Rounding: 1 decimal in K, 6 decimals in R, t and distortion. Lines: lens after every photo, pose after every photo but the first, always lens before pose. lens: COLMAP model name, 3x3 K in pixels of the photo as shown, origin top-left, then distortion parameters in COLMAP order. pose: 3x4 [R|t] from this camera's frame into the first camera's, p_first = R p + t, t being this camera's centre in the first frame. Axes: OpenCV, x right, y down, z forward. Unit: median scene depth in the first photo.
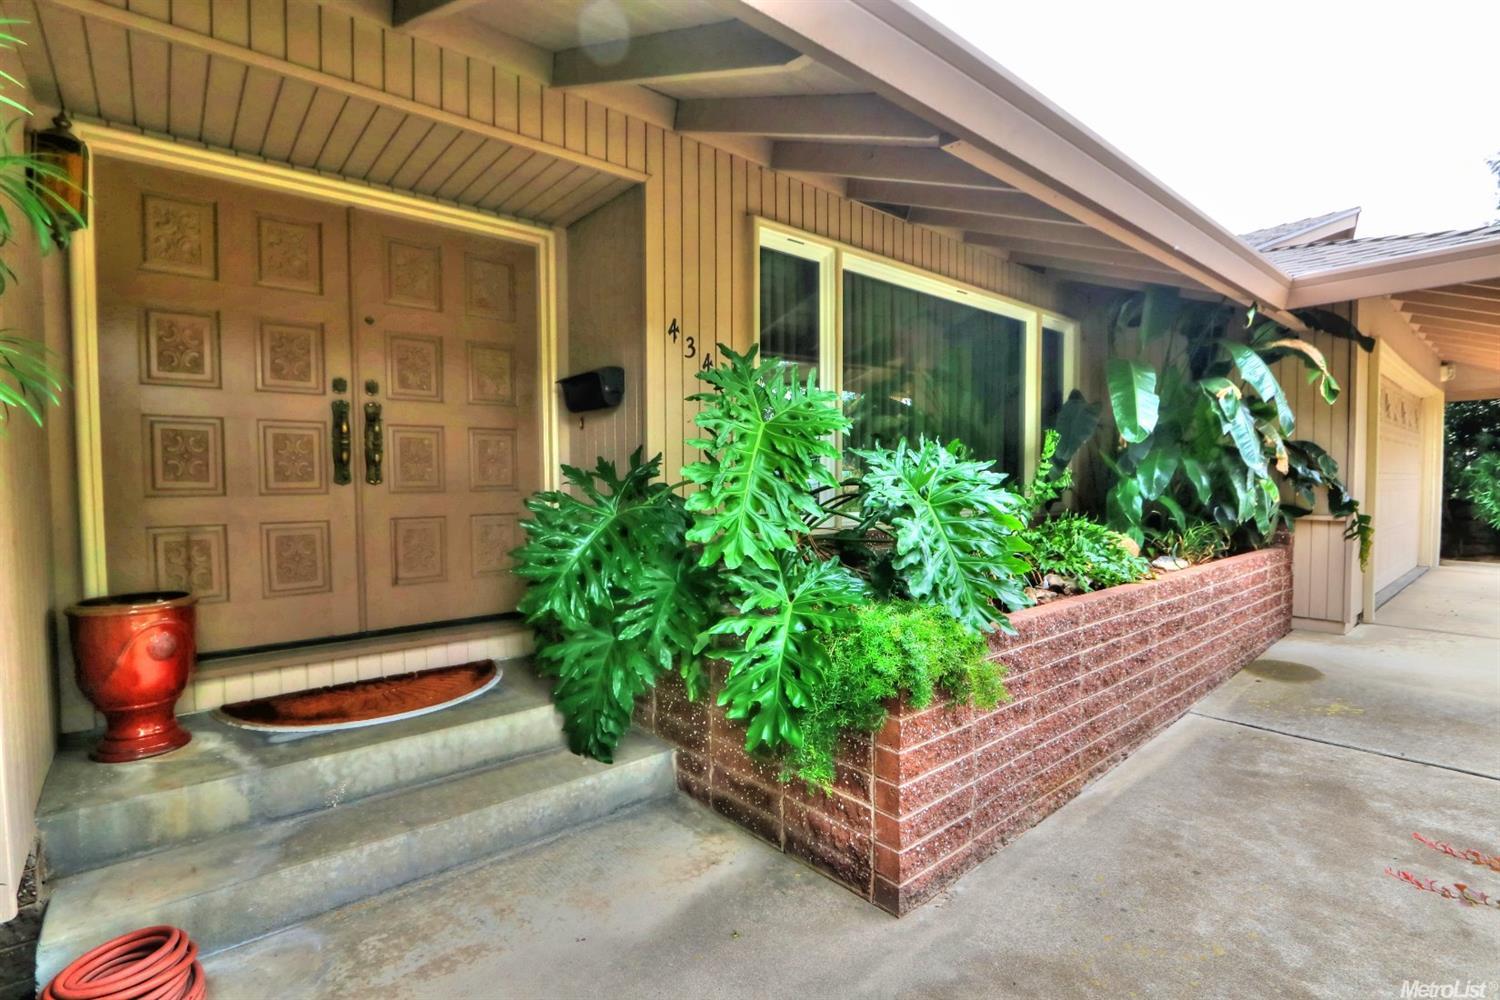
lens RADIAL K [[697.0, 0, 742.3], [0, 697.0, 500.8], [0, 0, 1]] dist [-0.023861, 0.004922]
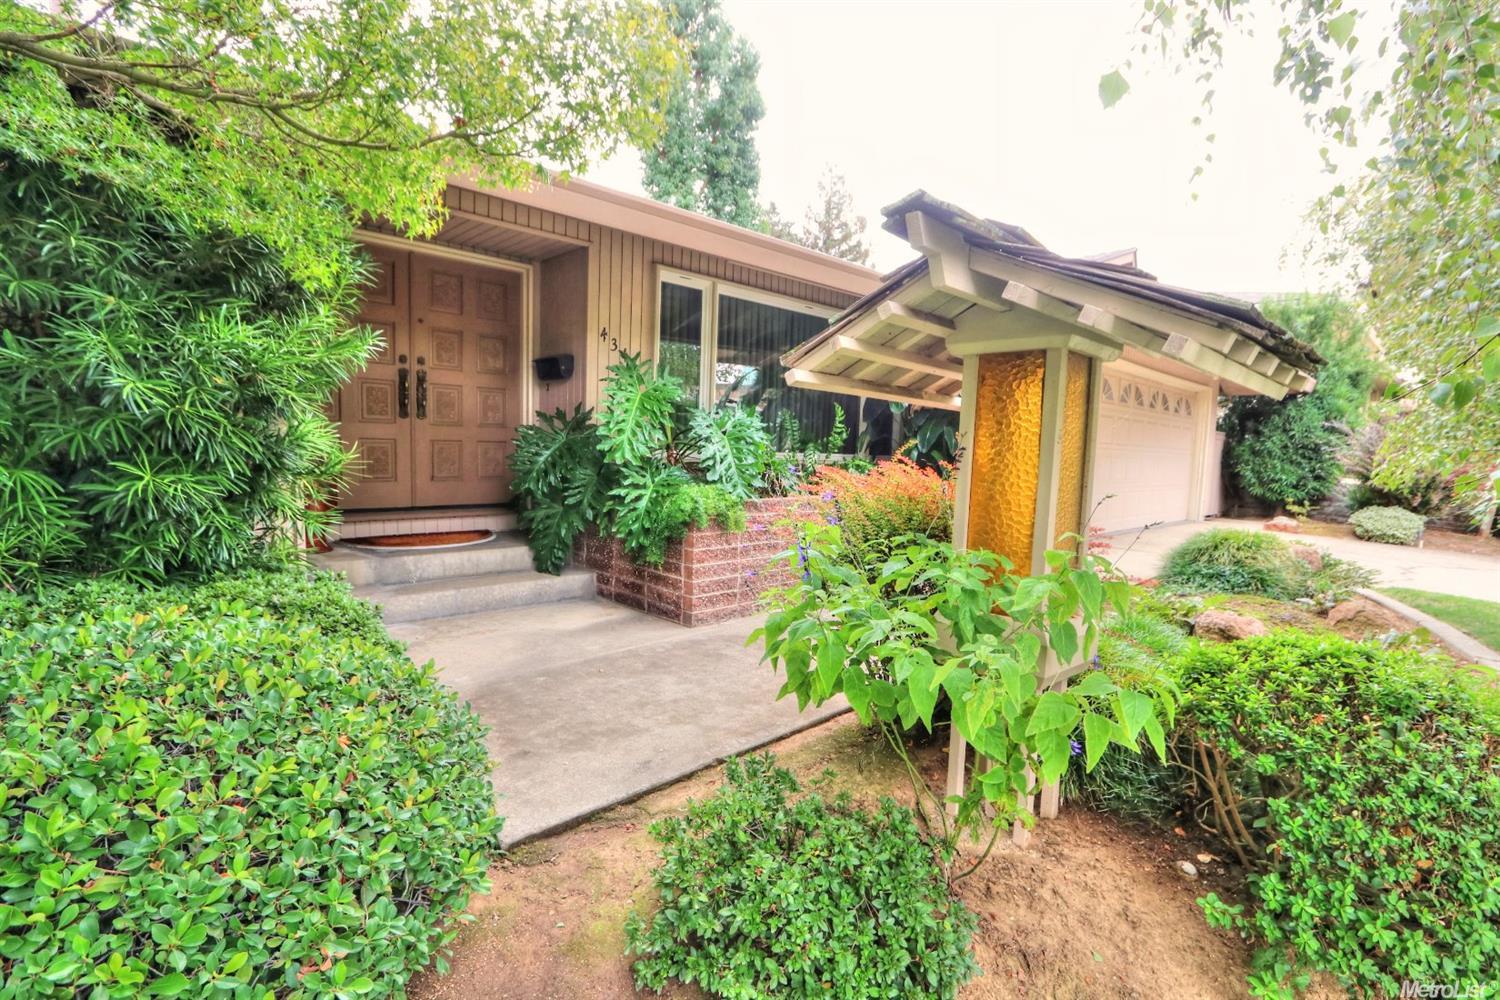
lens RADIAL K [[697.0, 0, 750.7], [0, 697.0, 501.1], [0, 0, 1]] dist [-0.023861, 0.004922]
pose [[0.997557, 0.033748, 0.061160, 0.210949], [-0.036831, 0.998070, 0.049995, 0.076792], [-0.059355, -0.052126, 0.996875, -0.915322]]
